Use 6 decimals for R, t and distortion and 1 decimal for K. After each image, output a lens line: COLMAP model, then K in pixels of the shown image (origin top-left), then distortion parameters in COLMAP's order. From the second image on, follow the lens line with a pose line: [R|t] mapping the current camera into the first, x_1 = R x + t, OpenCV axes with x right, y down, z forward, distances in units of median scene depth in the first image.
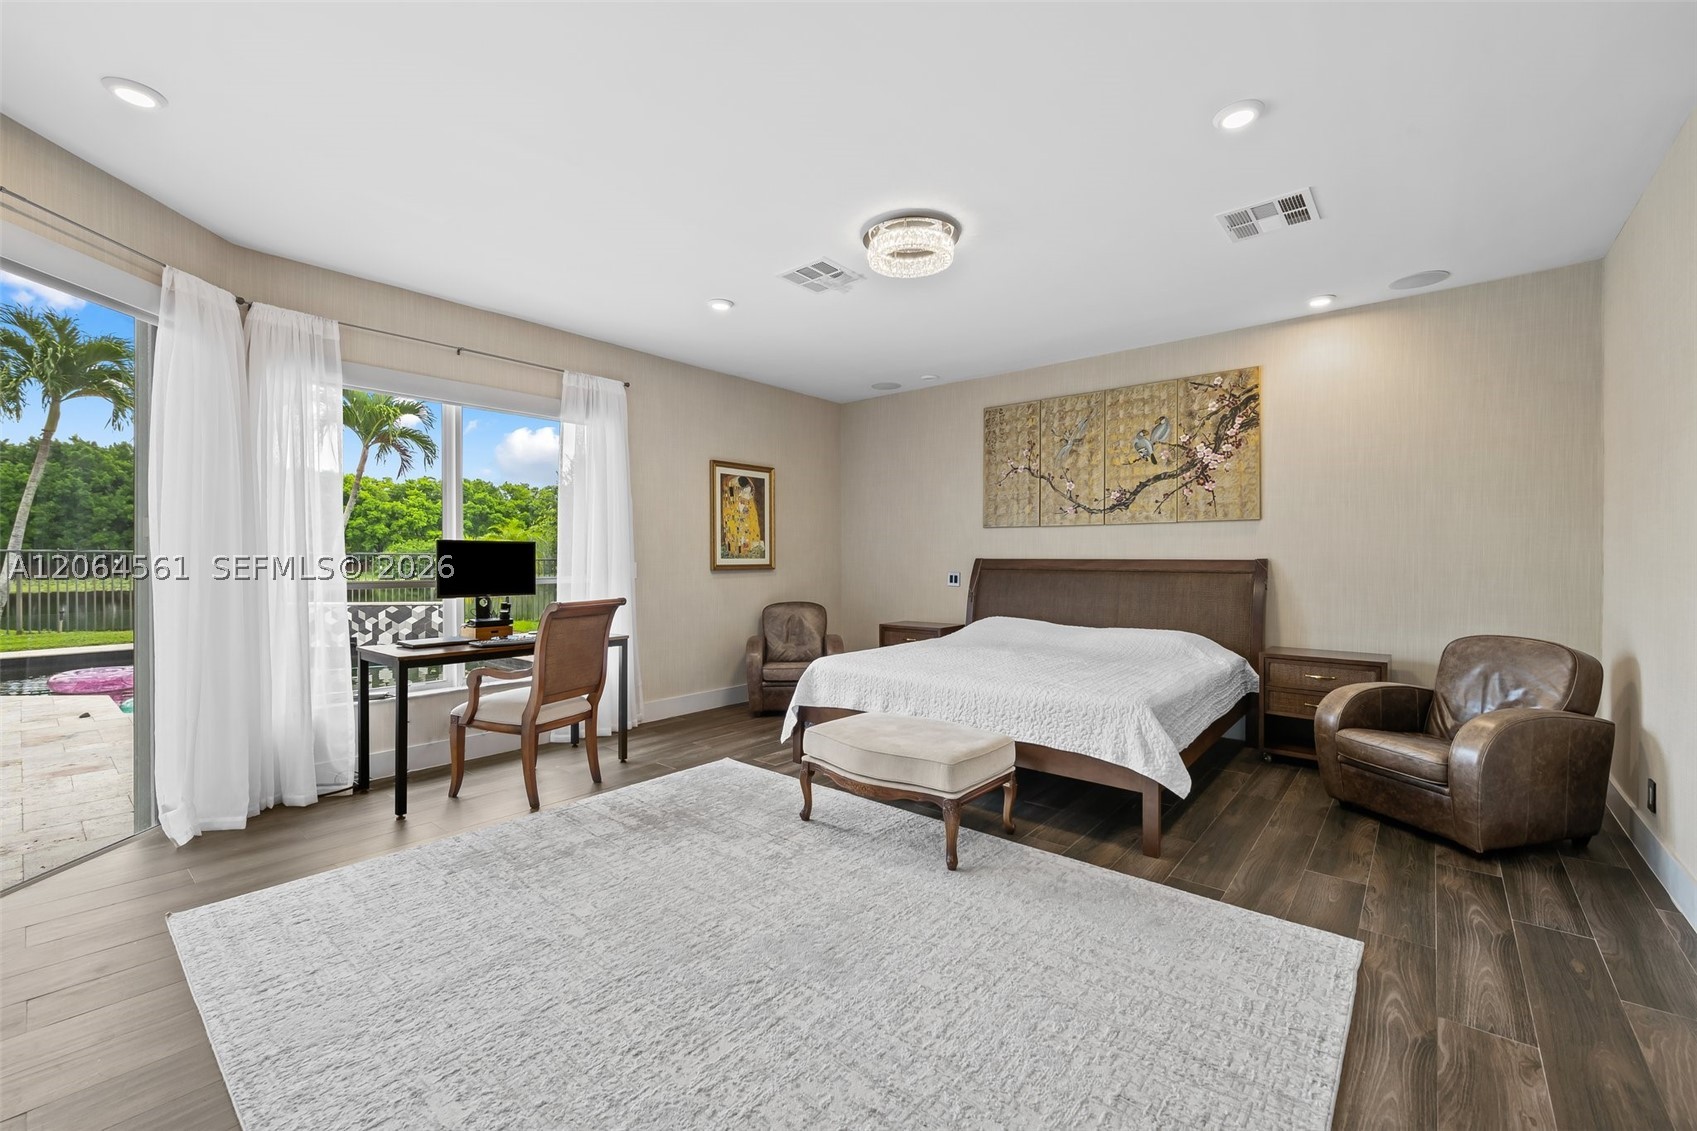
lens RADIAL K [[727.3, 0, 850.3], [0, 727.3, 556.8], [0, 0, 1]] dist [0.012588, -0.011775]
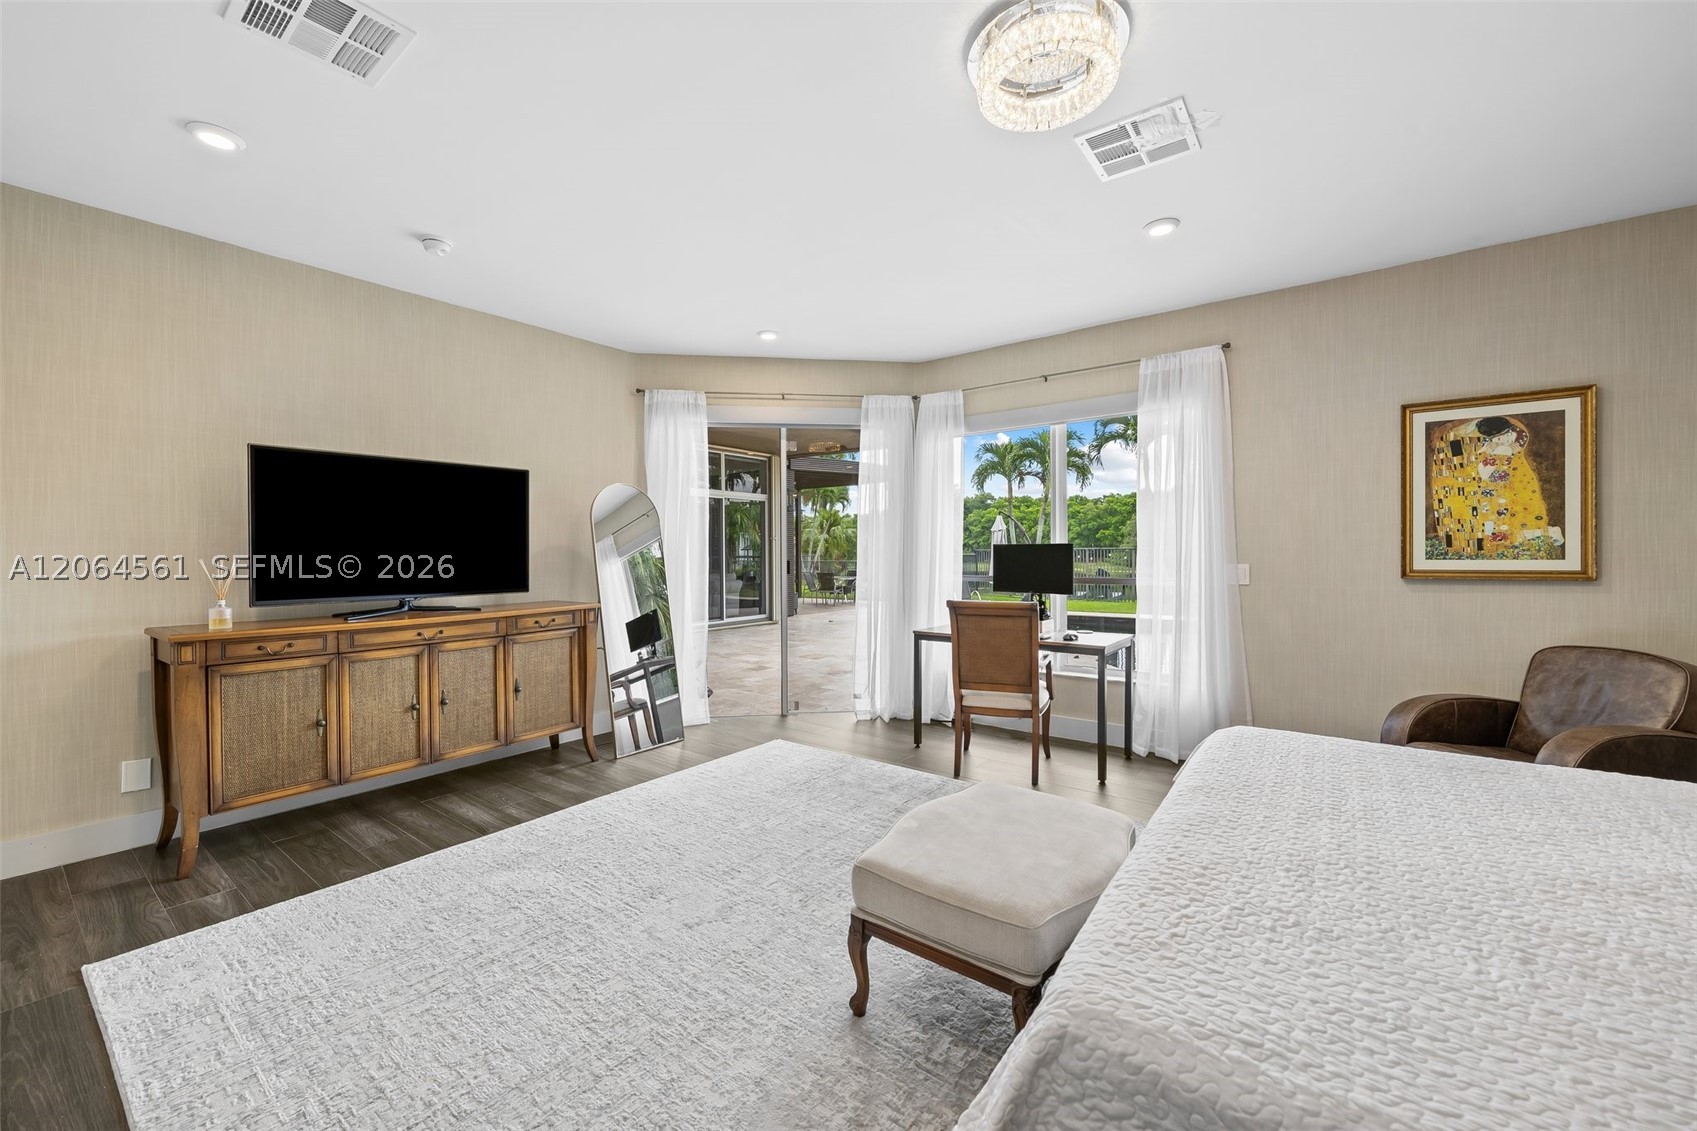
lens RADIAL K [[698.3, 0, 845.3], [0, 698.3, 540.4], [0, 0, 1]] dist [-0.000498, -0.009055]
pose [[0.001336, -0.023819, -0.999715, 0.412756], [0.001560, 0.999715, -0.023817, -0.000671], [0.999998, -0.001528, 0.001373, 0.503873]]
